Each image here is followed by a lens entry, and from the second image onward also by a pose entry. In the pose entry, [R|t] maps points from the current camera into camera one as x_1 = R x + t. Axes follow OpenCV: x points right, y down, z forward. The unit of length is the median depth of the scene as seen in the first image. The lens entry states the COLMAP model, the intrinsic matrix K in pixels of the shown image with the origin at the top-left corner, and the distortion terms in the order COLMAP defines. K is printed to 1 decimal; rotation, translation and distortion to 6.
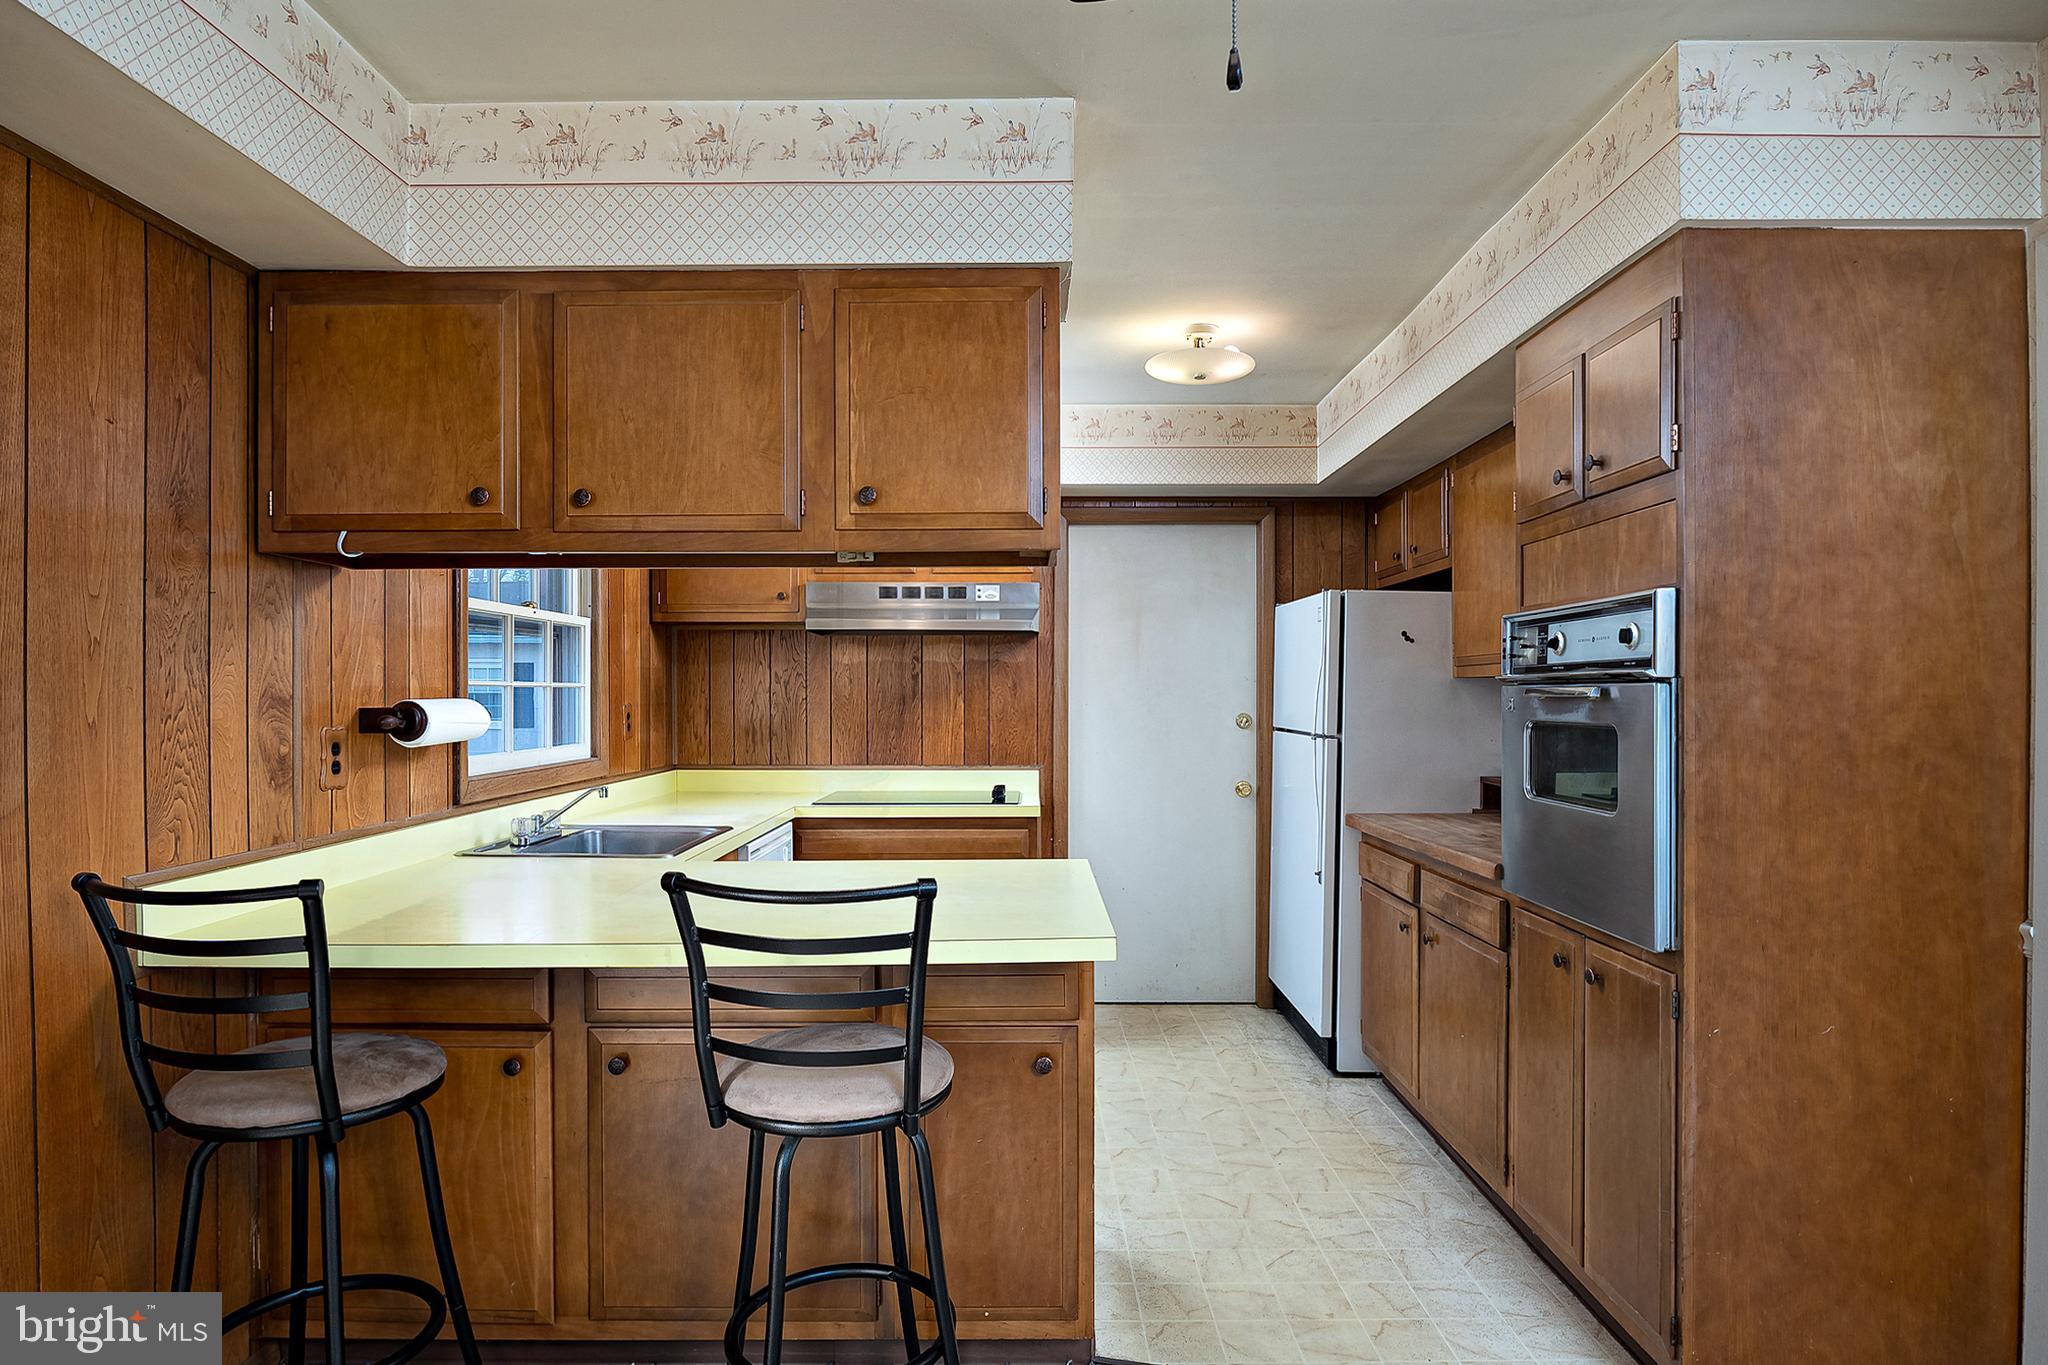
lens RADIAL K [[1130.7, 0, 1024.0], [0, 1130.7, 695.8], [0, 0, 1]] dist [-0.003410, -0.002005]
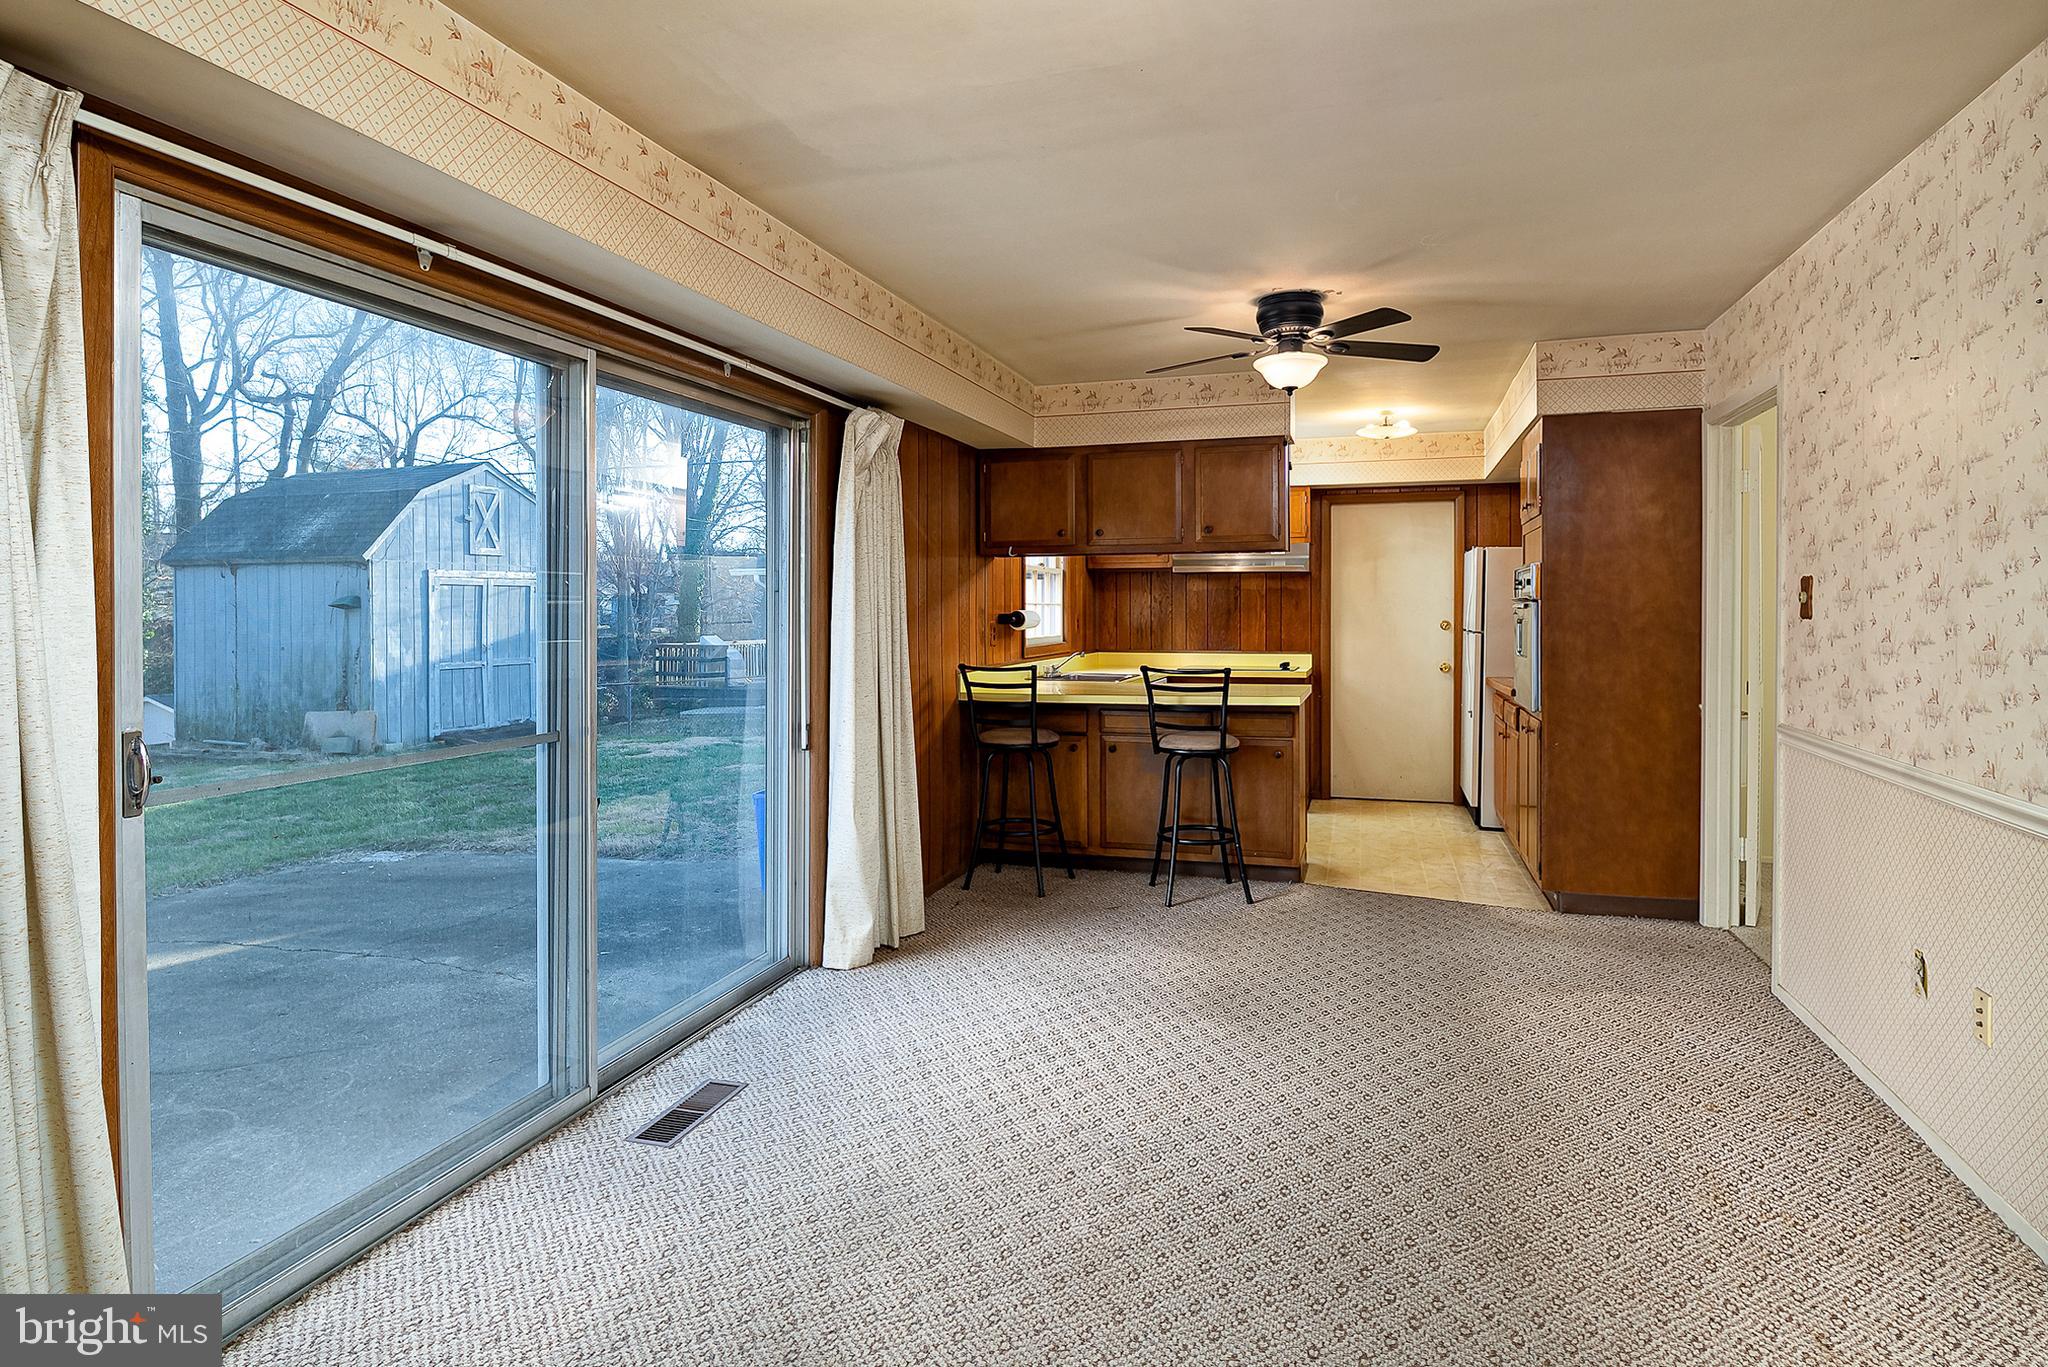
lens RADIAL K [[1130.7, 0, 1021.1], [0, 1130.7, 624.7], [0, 0, 1]] dist [-0.003410, -0.002005]
pose [[0.955080, 0.001699, -0.296343, 0.214666], [0.001368, 0.999948, 0.010144, 0.011031], [0.296345, -0.010093, 0.955028, -1.556989]]
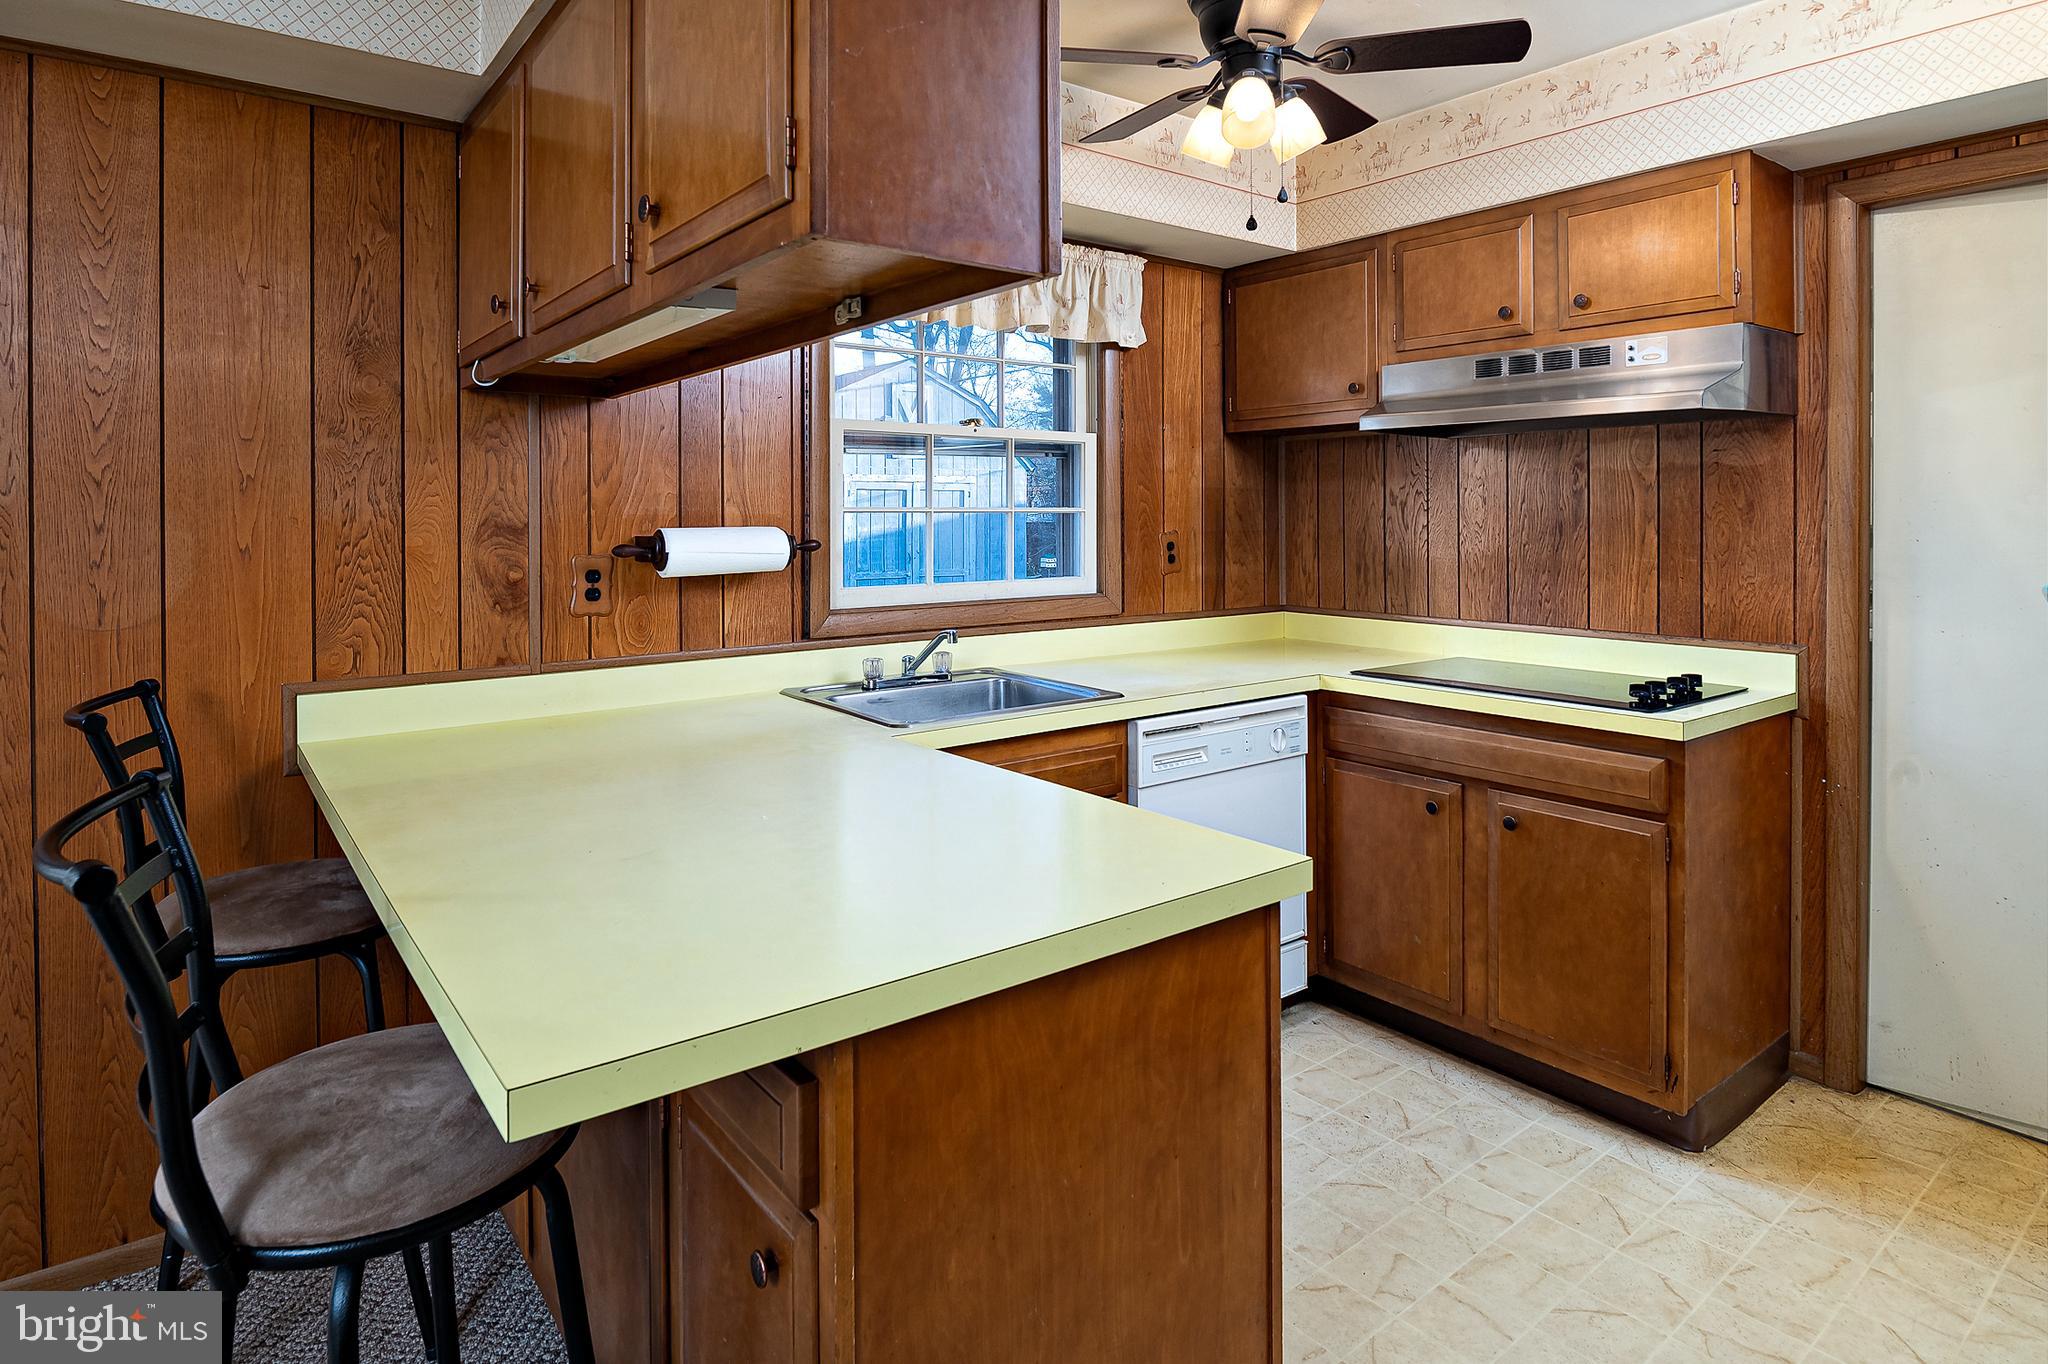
lens RADIAL K [[1130.7, 0, 1030.2], [0, 1130.7, 515.2], [0, 0, 1]] dist [-0.003410, -0.002005]
pose [[0.614485, -0.002272, -0.788925, 0.495465], [0.000464, 0.999997, -0.002519, -0.006049], [0.788928, 0.001181, 0.614484, 0.778202]]
